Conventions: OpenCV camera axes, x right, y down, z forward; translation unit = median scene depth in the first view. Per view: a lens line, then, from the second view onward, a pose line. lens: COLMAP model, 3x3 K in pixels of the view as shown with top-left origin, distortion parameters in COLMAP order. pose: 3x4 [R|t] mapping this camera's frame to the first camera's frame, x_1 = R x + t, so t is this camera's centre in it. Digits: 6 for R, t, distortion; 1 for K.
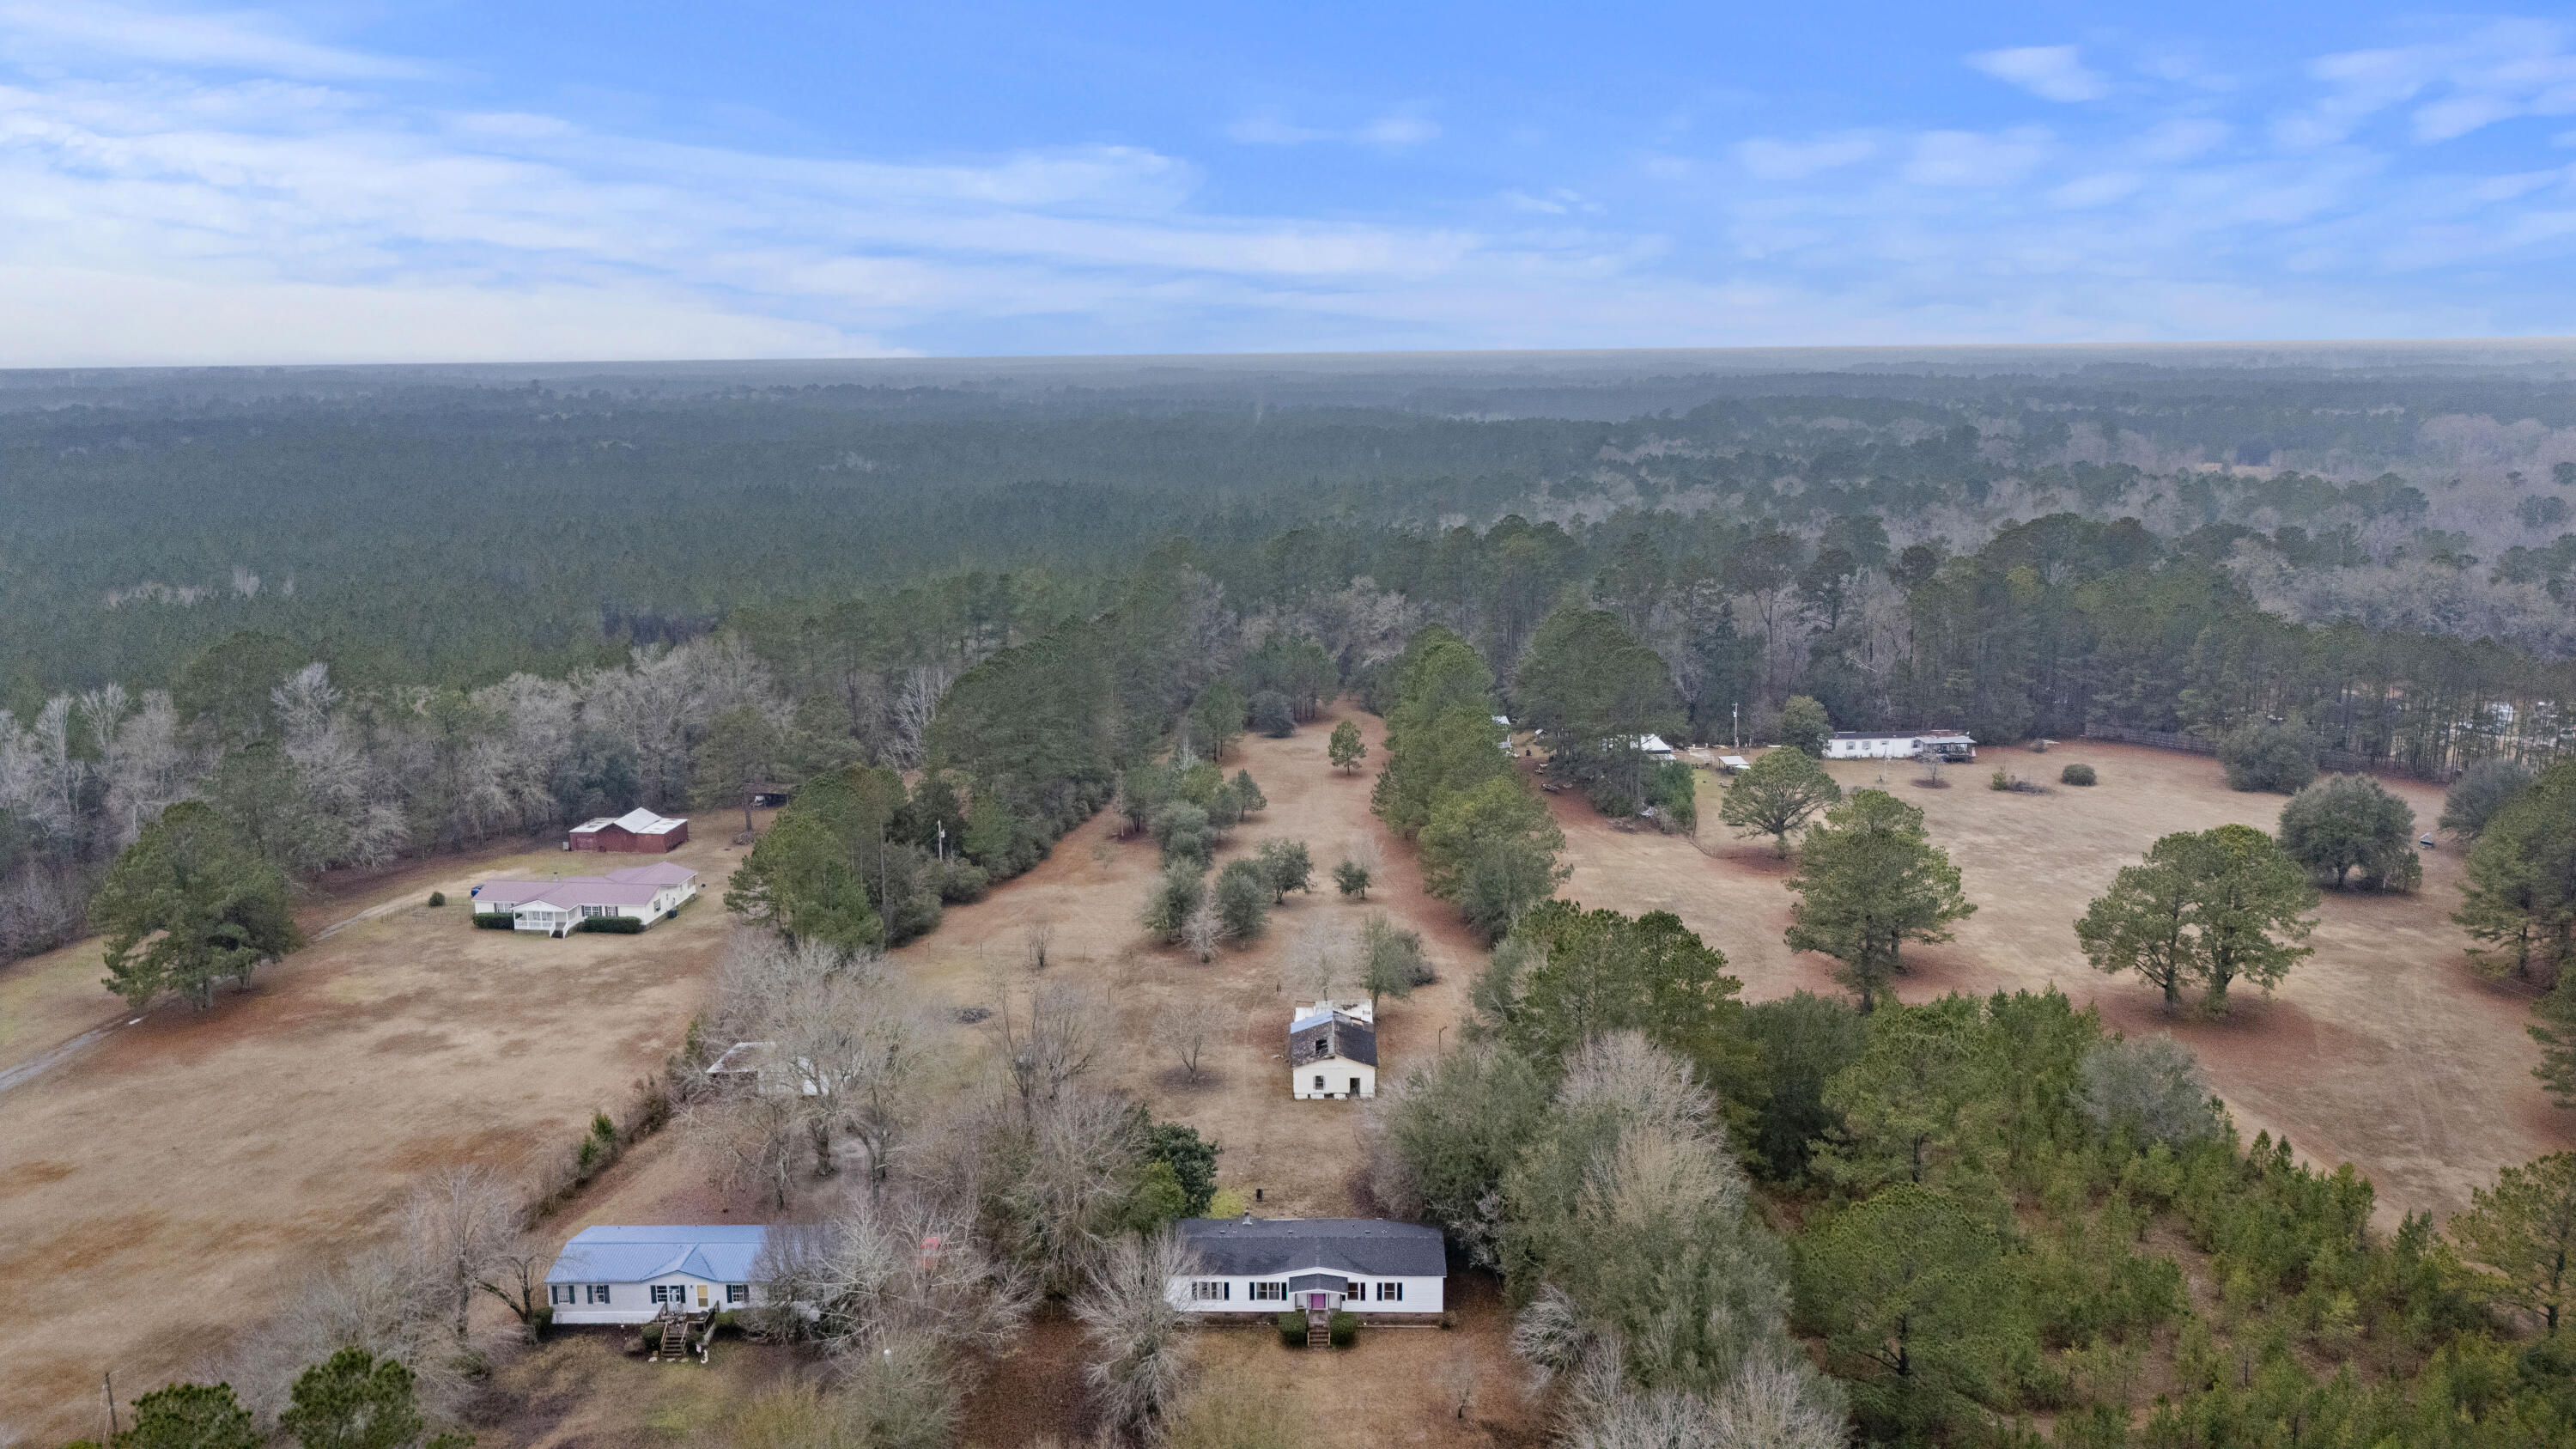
lens RADIAL K [[1876.4, 0, 1304.6], [0, 1876.4, 729.7], [0, 0, 1]] dist [0.083751, -0.072075]
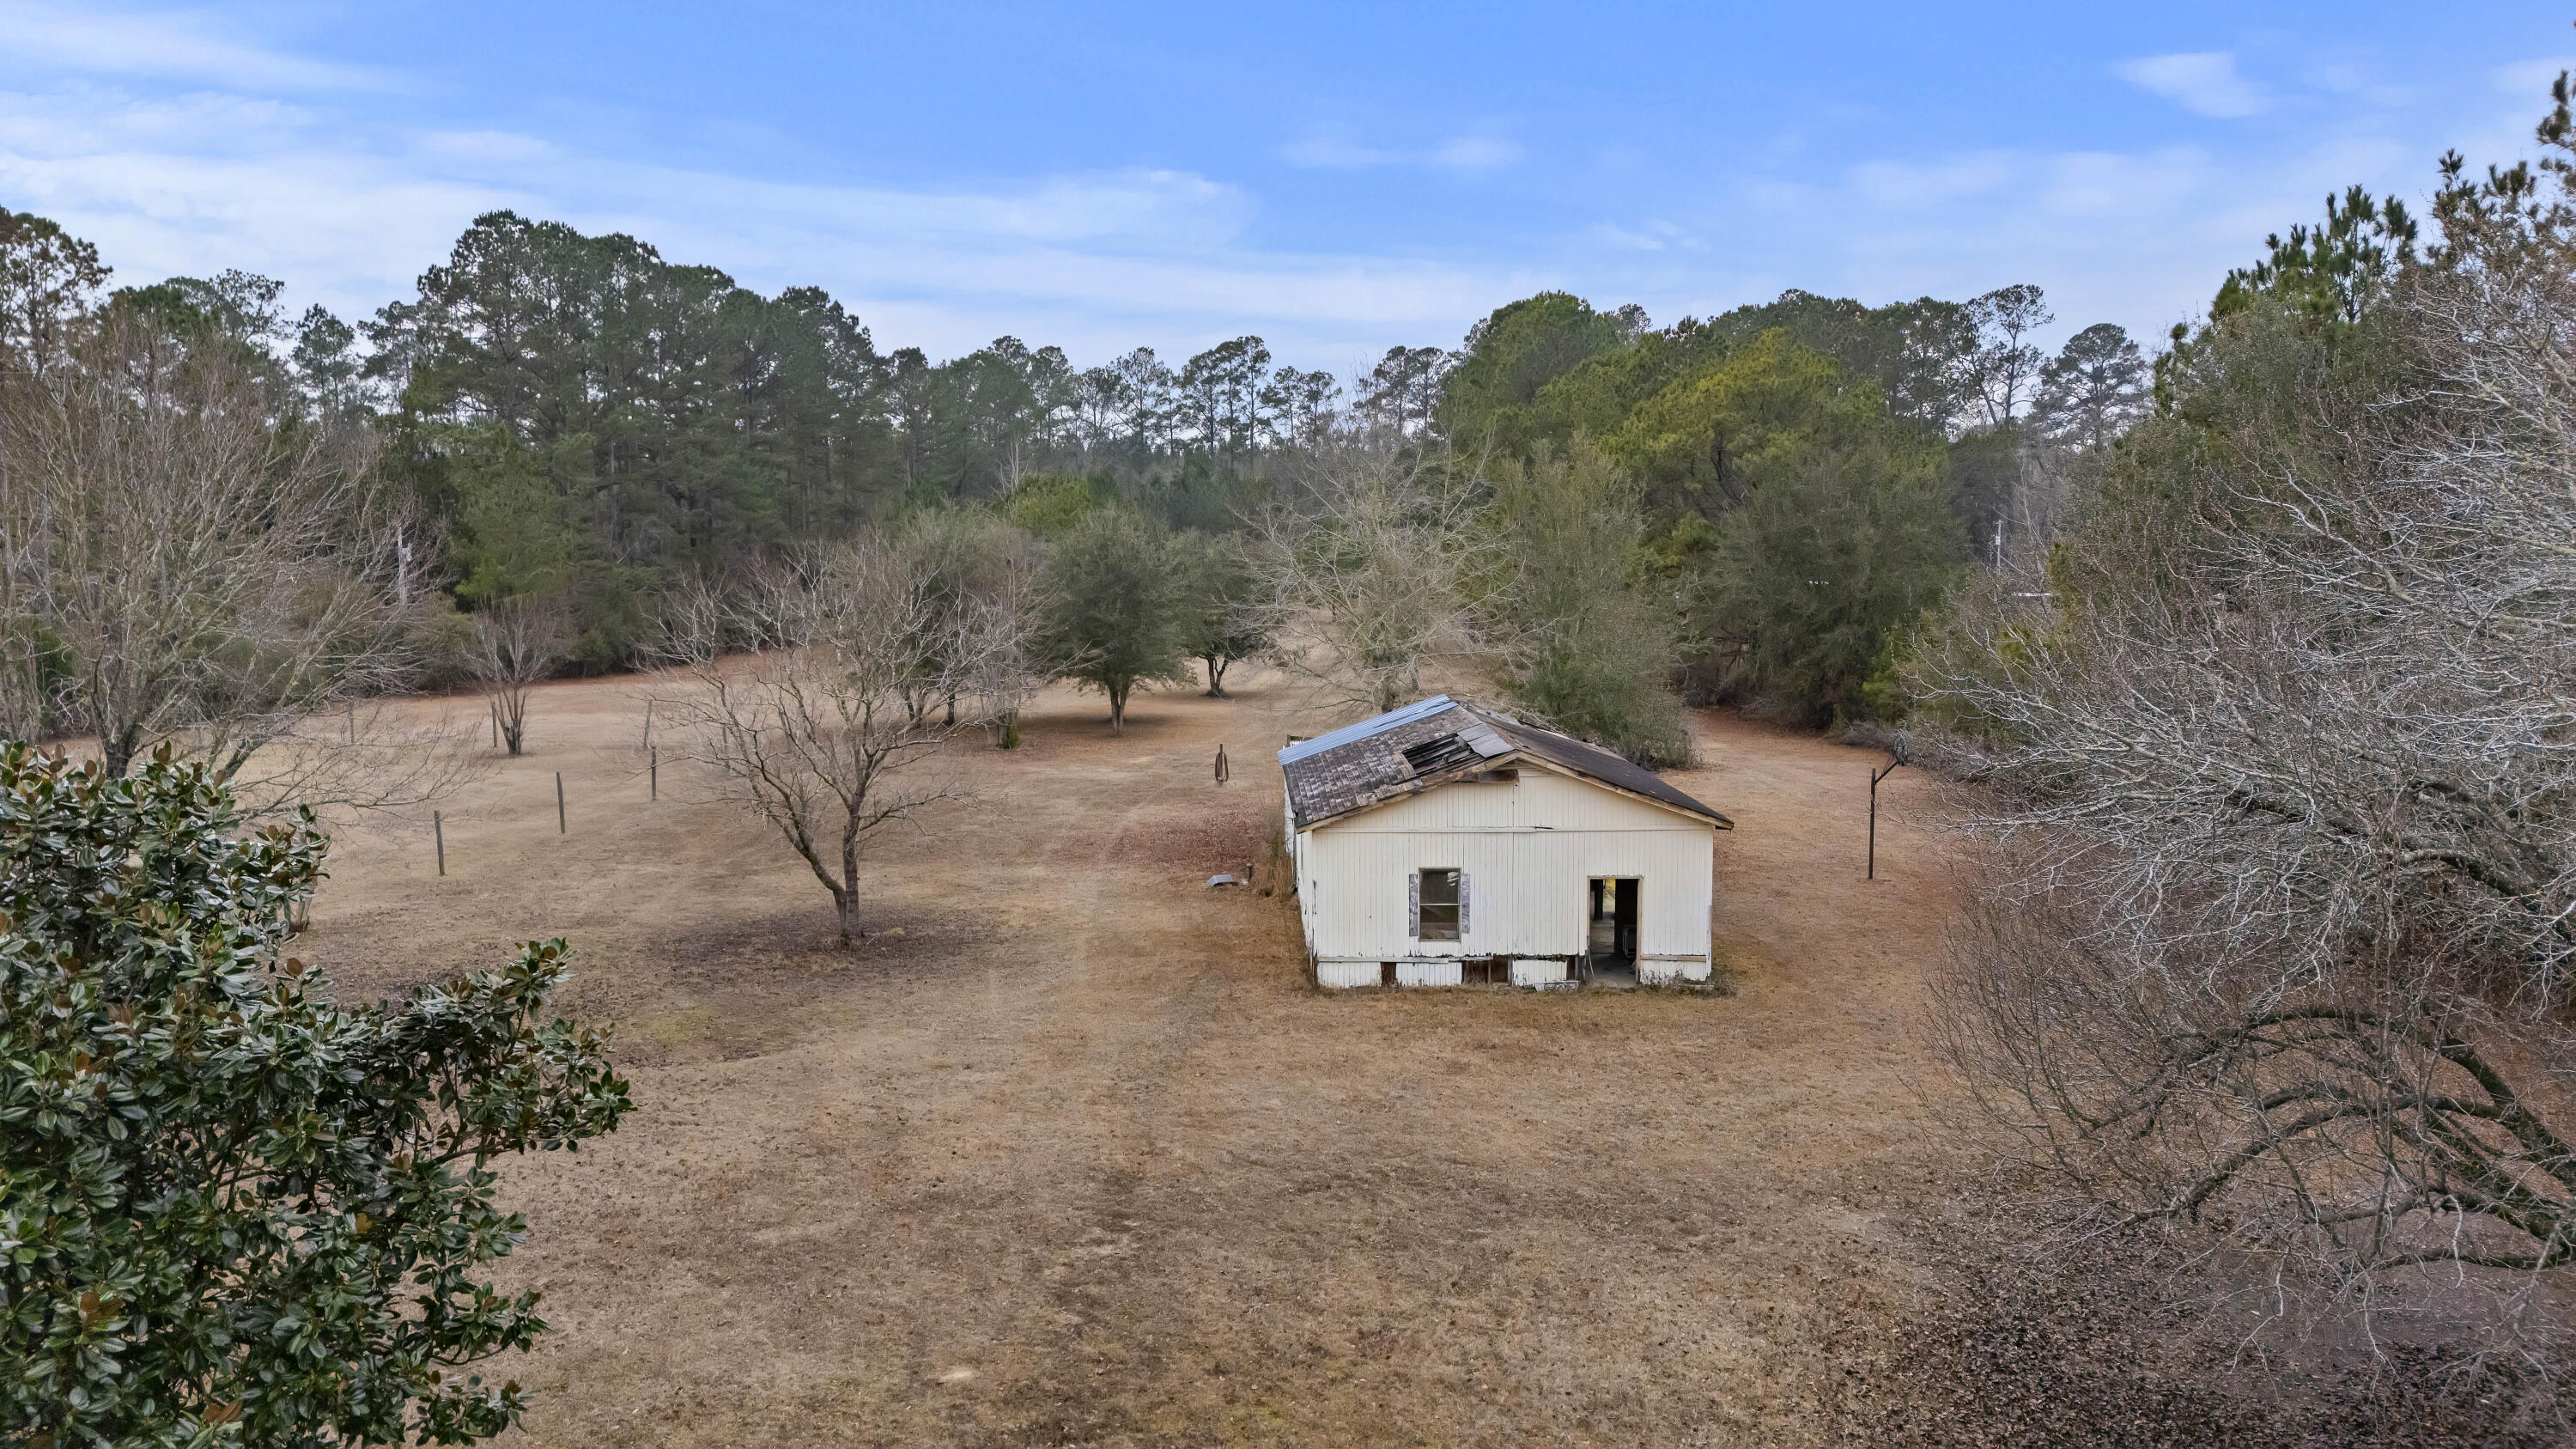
lens RADIAL K [[1876.4, 0, 1304.6], [0, 1876.4, 729.7], [0, 0, 1]] dist [0.083751, -0.072075]
pose [[0.999085, -0.003453, 0.042620, -0.010718], [0.007491, 0.995452, -0.094971, 0.133129], [-0.042098, 0.095204, 0.994567, 0.564594]]
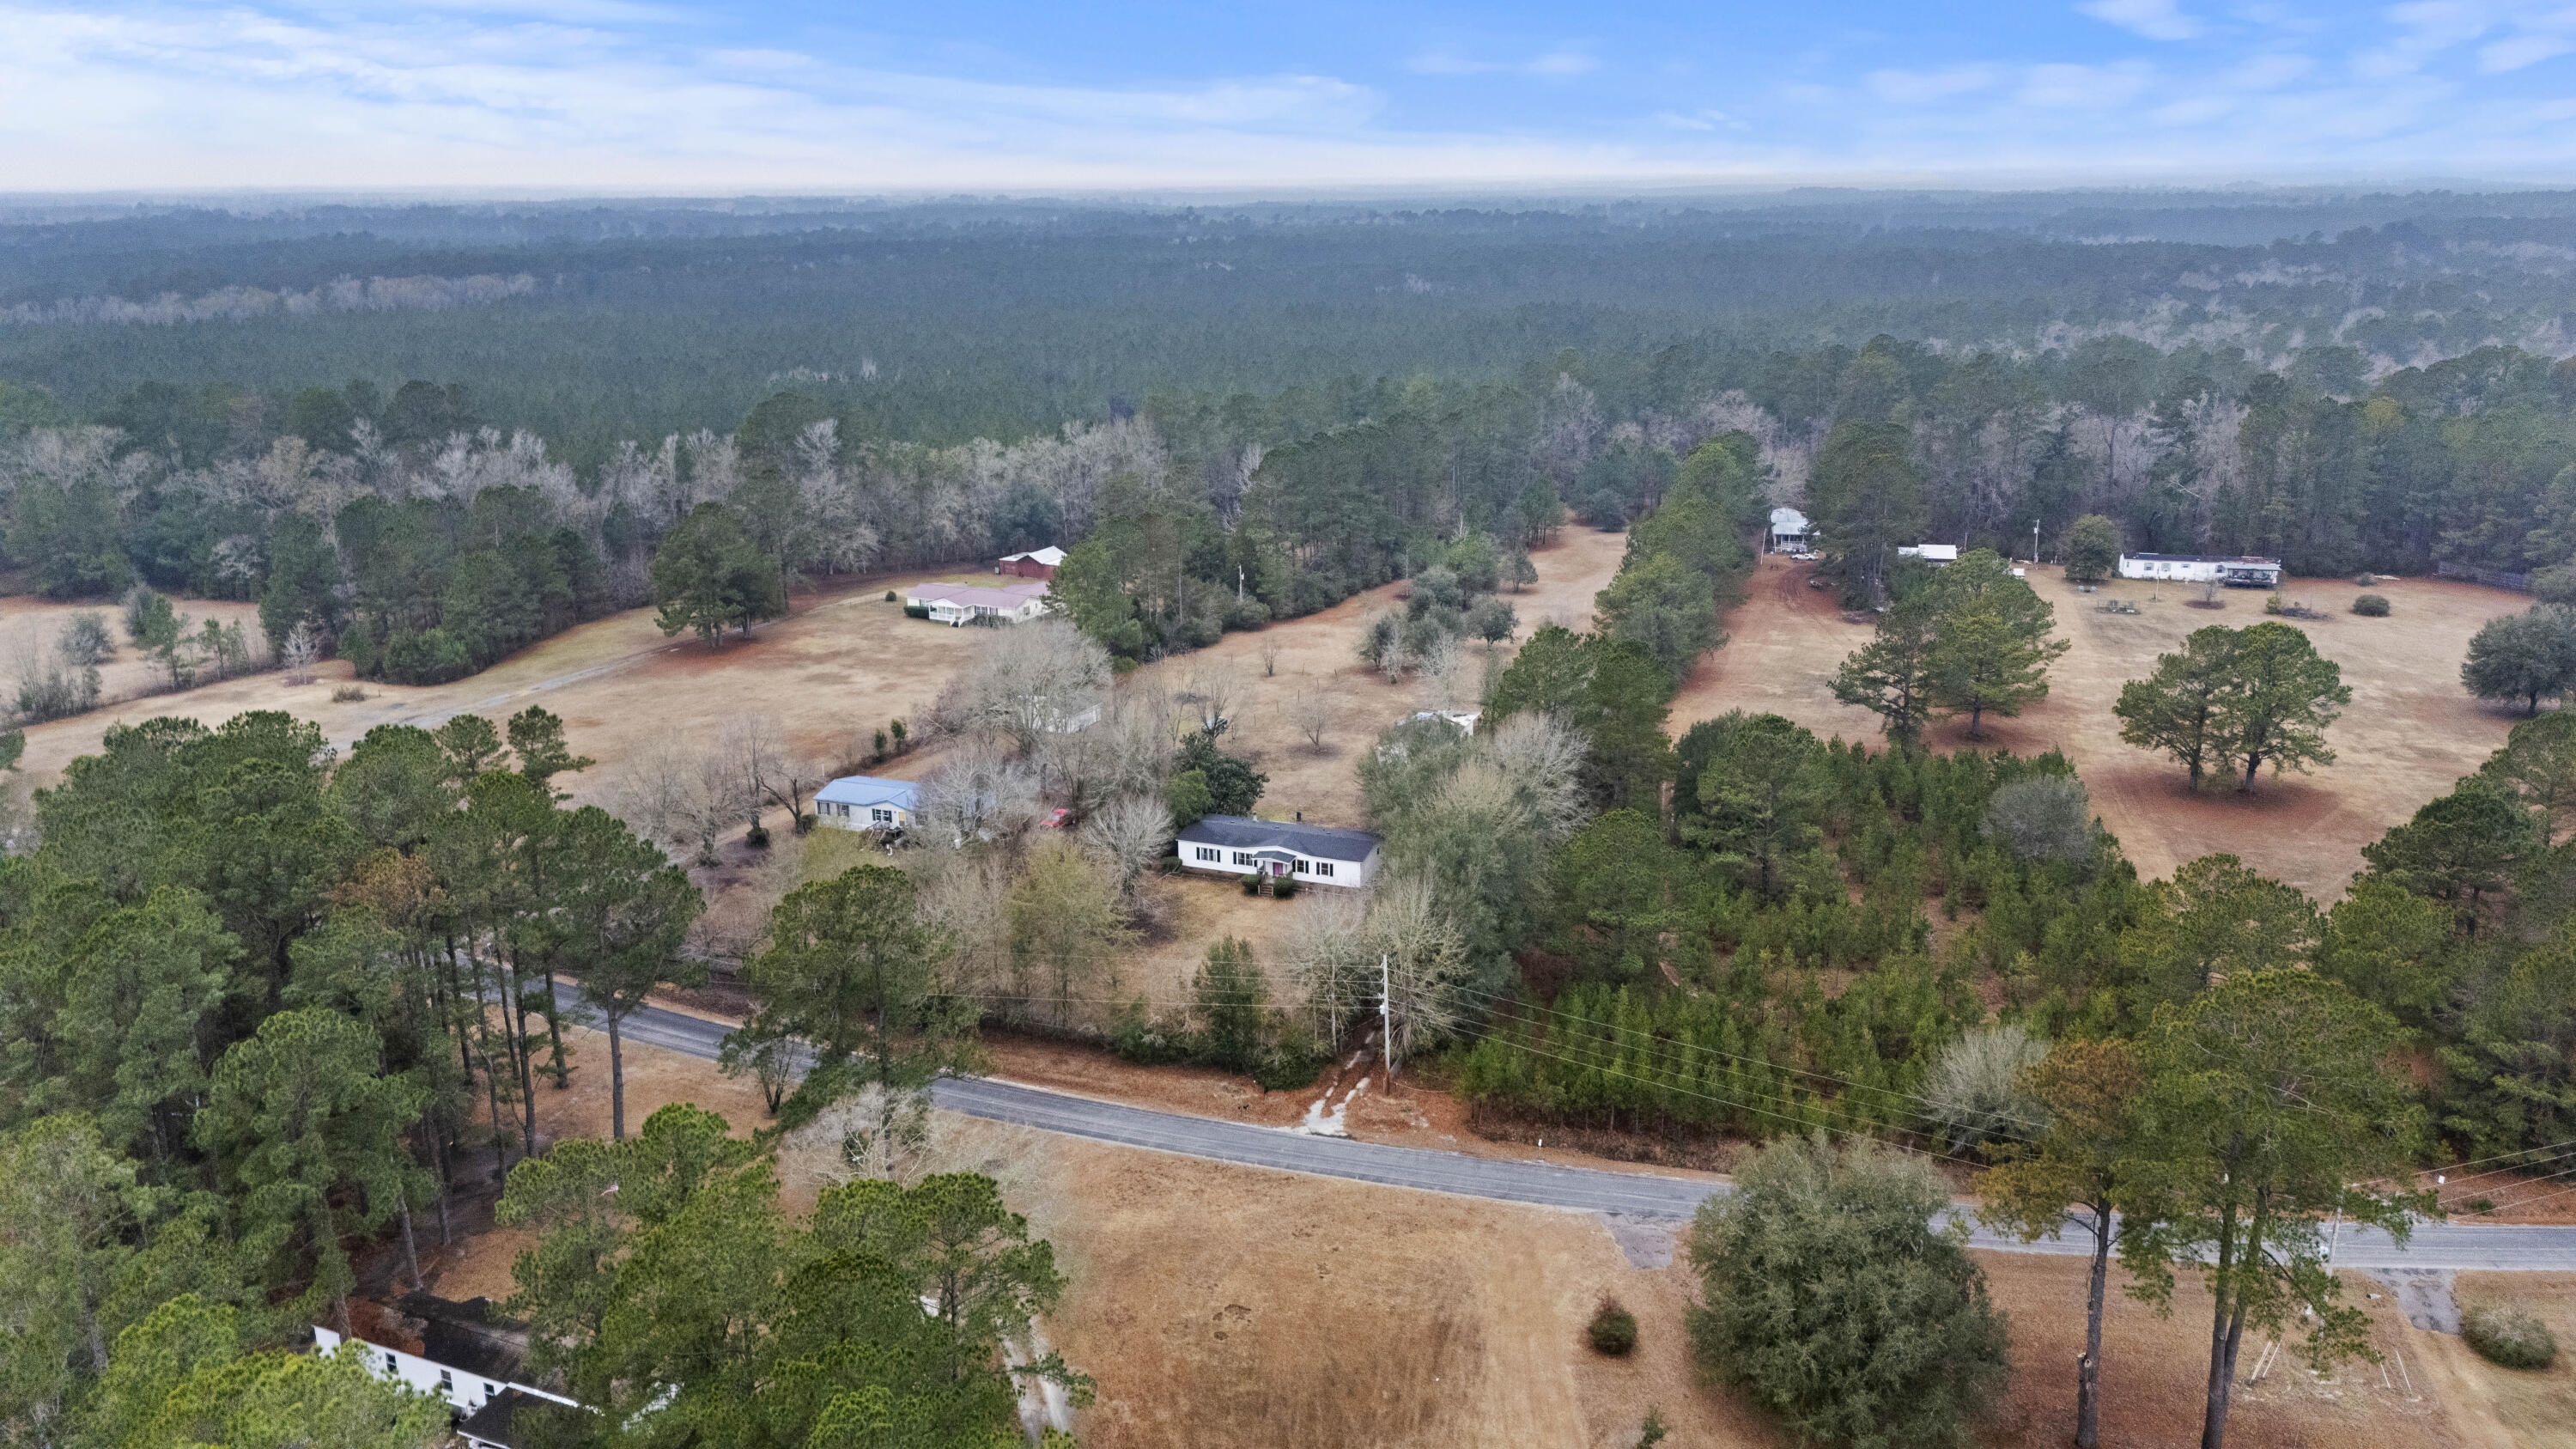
lens RADIAL K [[1876.8, 0, 1313.2], [0, 1876.8, 731.2], [0, 0, 1]] dist [0.150692, -0.189461]
pose [[0.941747, 0.093107, -0.323178, 0.264211], [-0.064516, 0.993082, 0.098107, 0.031145], [0.330077, -0.071542, 0.941239, -0.174454]]
